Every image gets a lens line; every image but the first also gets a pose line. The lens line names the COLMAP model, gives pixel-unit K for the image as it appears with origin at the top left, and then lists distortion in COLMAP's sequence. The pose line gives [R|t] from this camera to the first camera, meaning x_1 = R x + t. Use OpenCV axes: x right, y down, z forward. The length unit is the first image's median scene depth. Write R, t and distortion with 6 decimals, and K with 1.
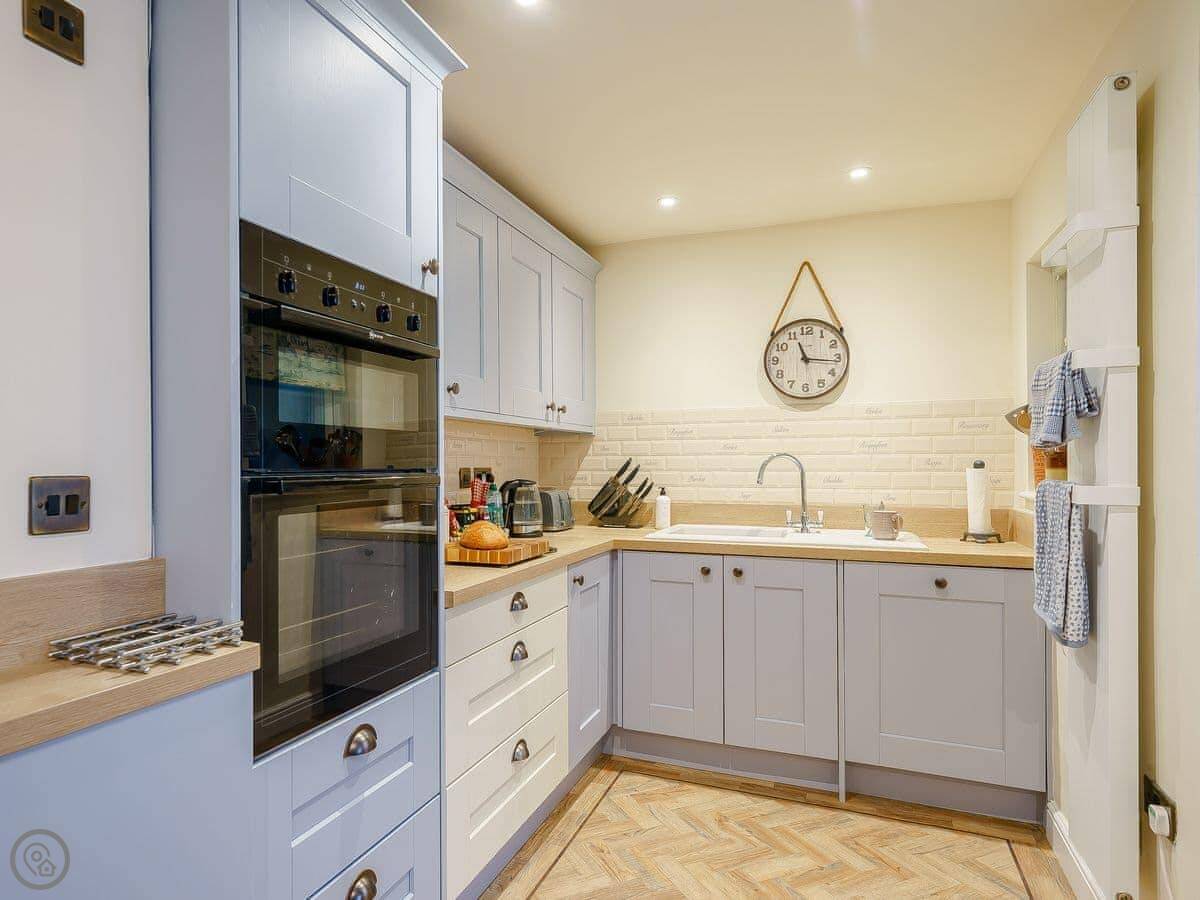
lens RADIAL K [[704.3, 0, 542.1], [0, 704.3, 456.5], [0, 0, 1]] dist [0.000671, -0.001146]
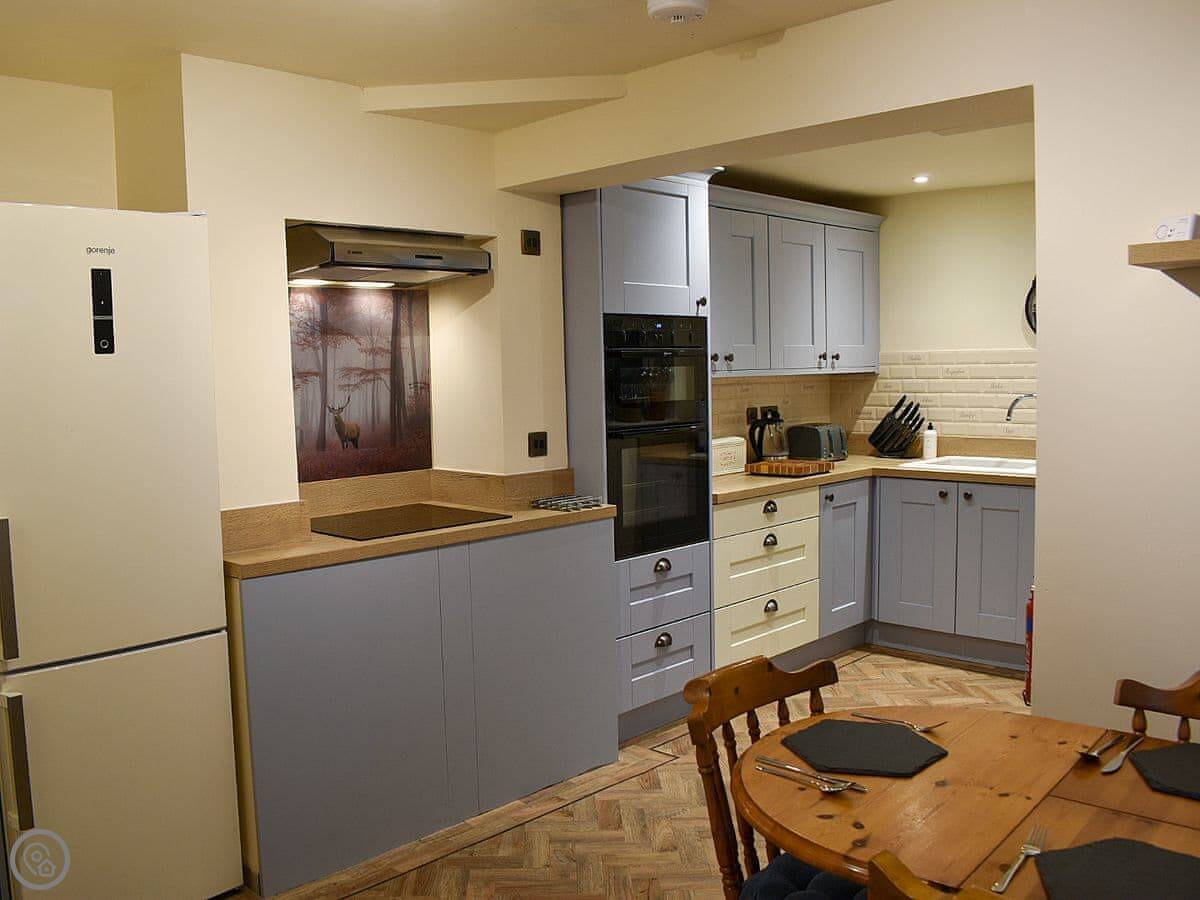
lens RADIAL K [[1071.5, 0, 600.0], [0, 1071.5, 450.0], [0, 0, 1]] dist [-0.096538, 0.009388]
pose [[0.943062, 0.012638, -0.332378, 0.258012], [0.019103, 0.995571, 0.092055, -0.086104], [0.332069, -0.093163, 0.938643, -0.832746]]
